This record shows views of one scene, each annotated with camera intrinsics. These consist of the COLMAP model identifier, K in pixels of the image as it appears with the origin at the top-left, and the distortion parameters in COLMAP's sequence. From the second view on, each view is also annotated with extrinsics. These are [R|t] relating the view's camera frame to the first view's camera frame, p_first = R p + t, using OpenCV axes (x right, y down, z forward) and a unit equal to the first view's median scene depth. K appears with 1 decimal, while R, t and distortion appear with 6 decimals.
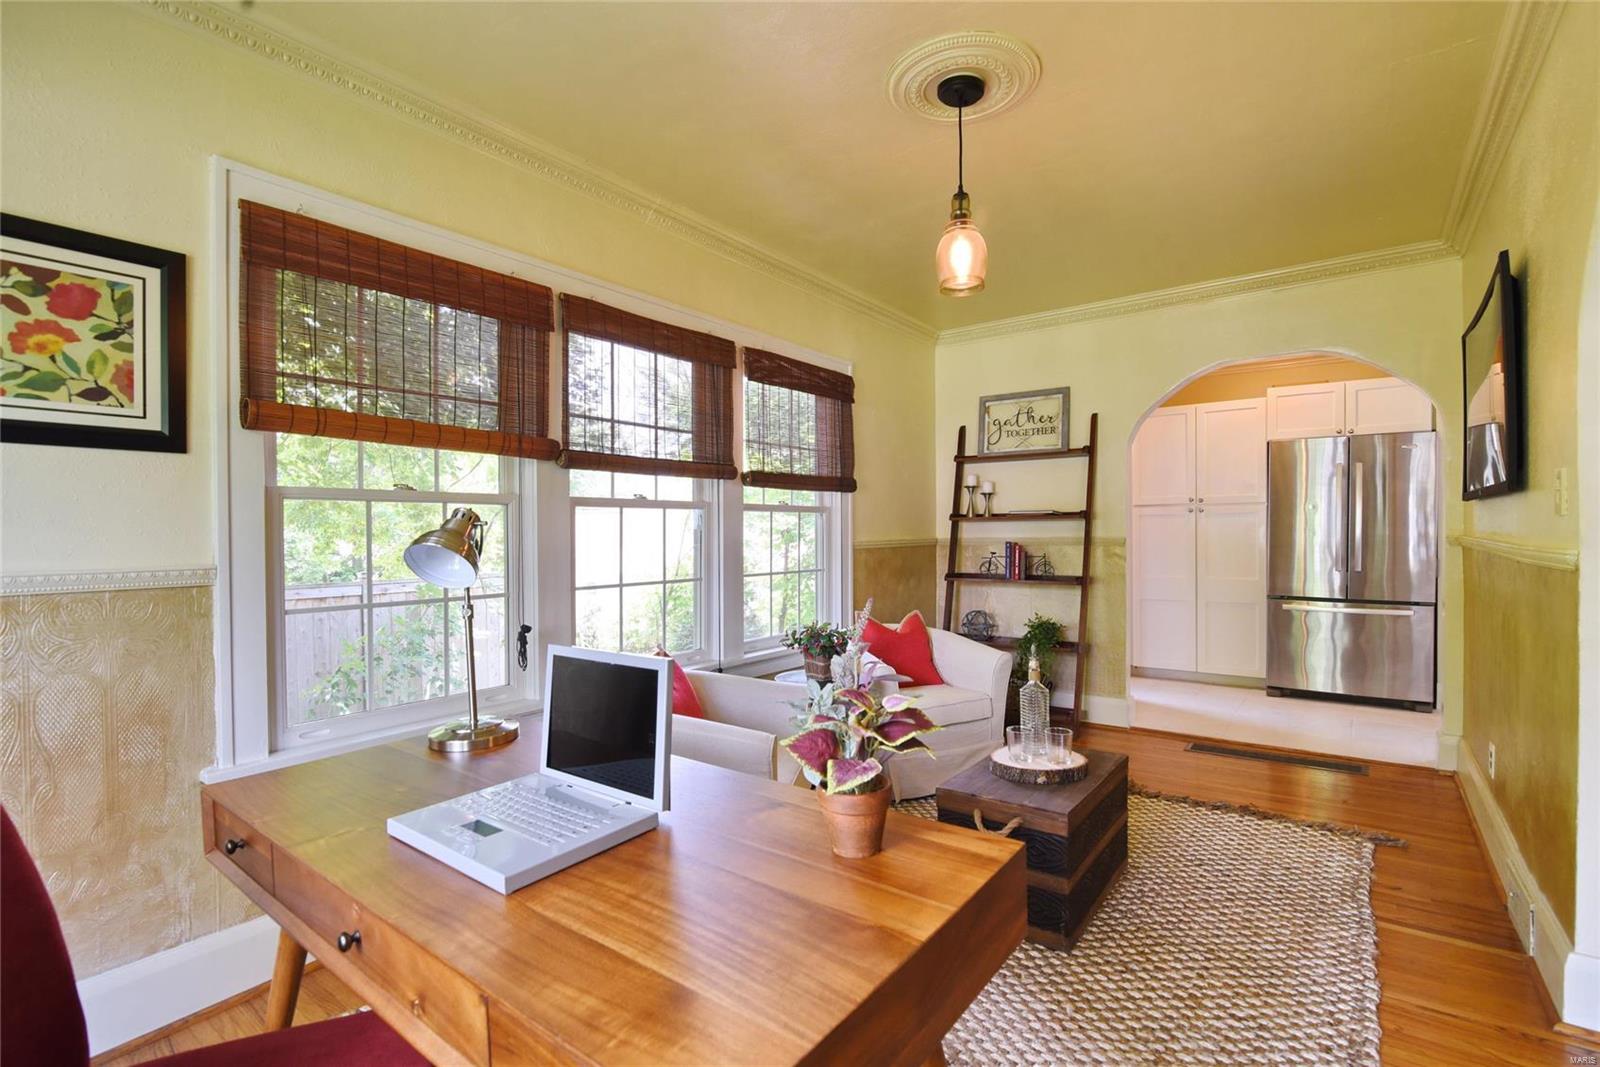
lens RADIAL K [[736.8, 0, 799.5], [0, 736.8, 538.8], [0, 0, 1]] dist [-0.017946, -0.000466]
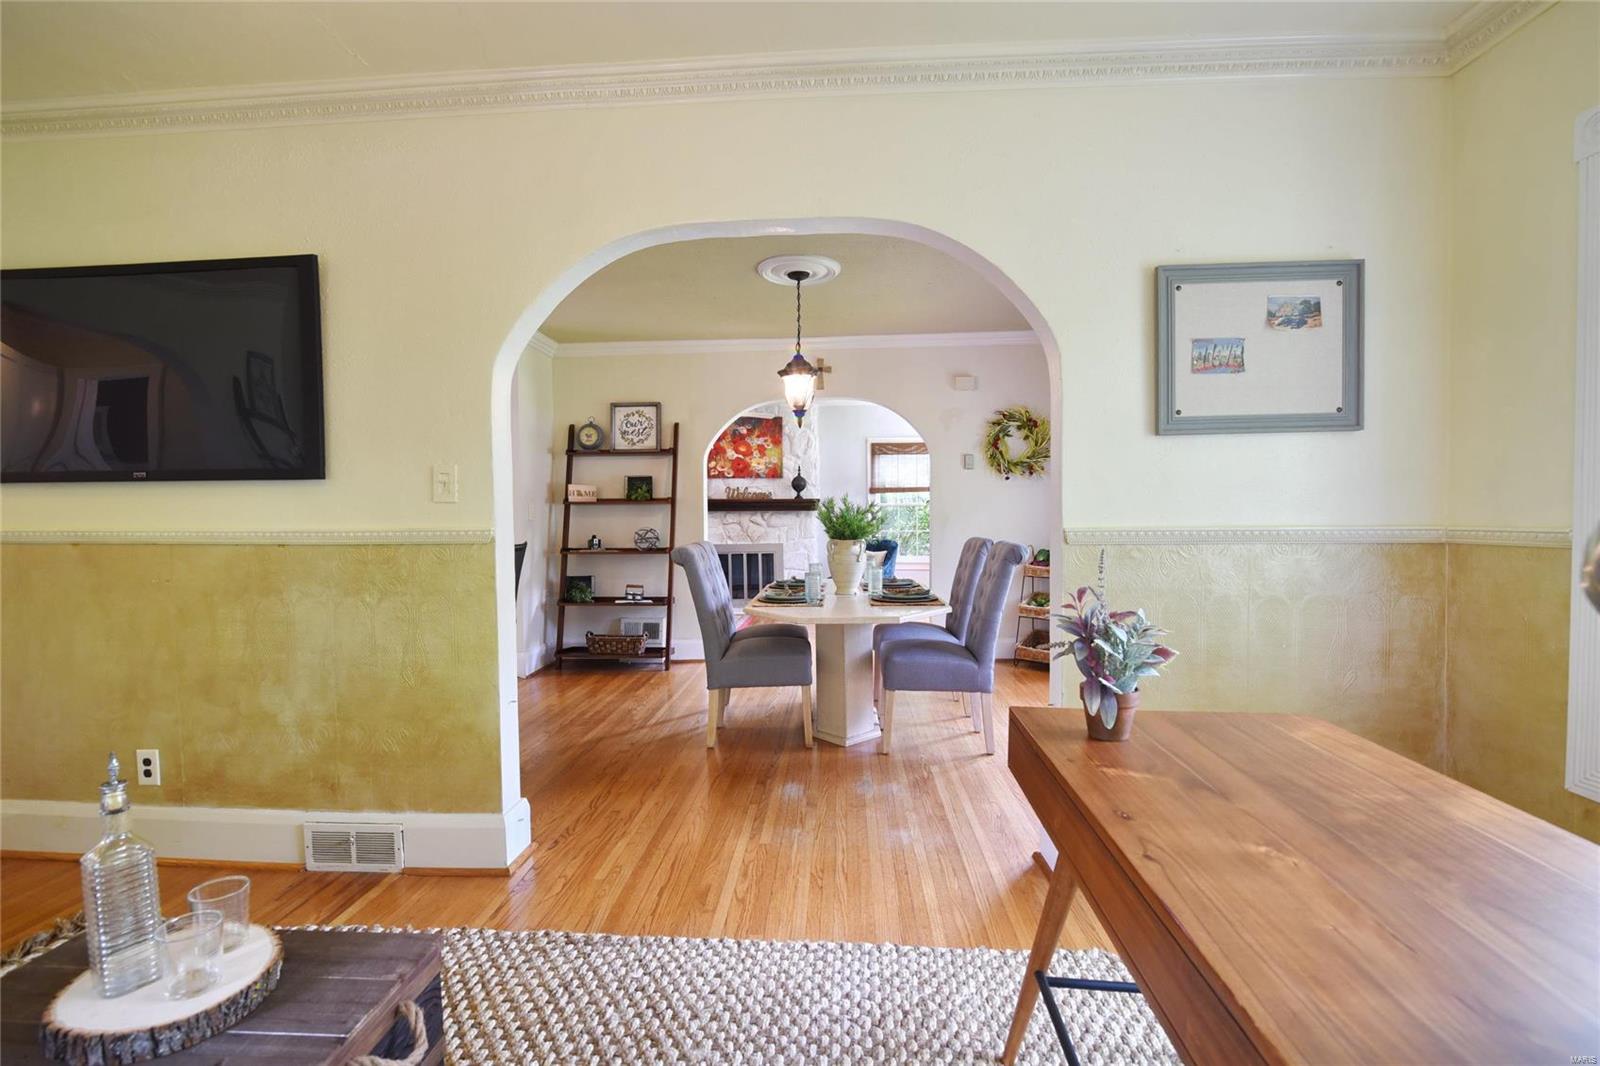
lens RADIAL K [[745.2, 0, 798.8], [0, 745.2, 538.4], [0, 0, 1]] dist [-0.017961, 0.000551]
pose [[-0.551585, -0.013853, 0.834004, -0.168116], [0.021630, 0.999288, 0.030904, 0.002131], [-0.833838, 0.035086, -0.550893, 0.499894]]
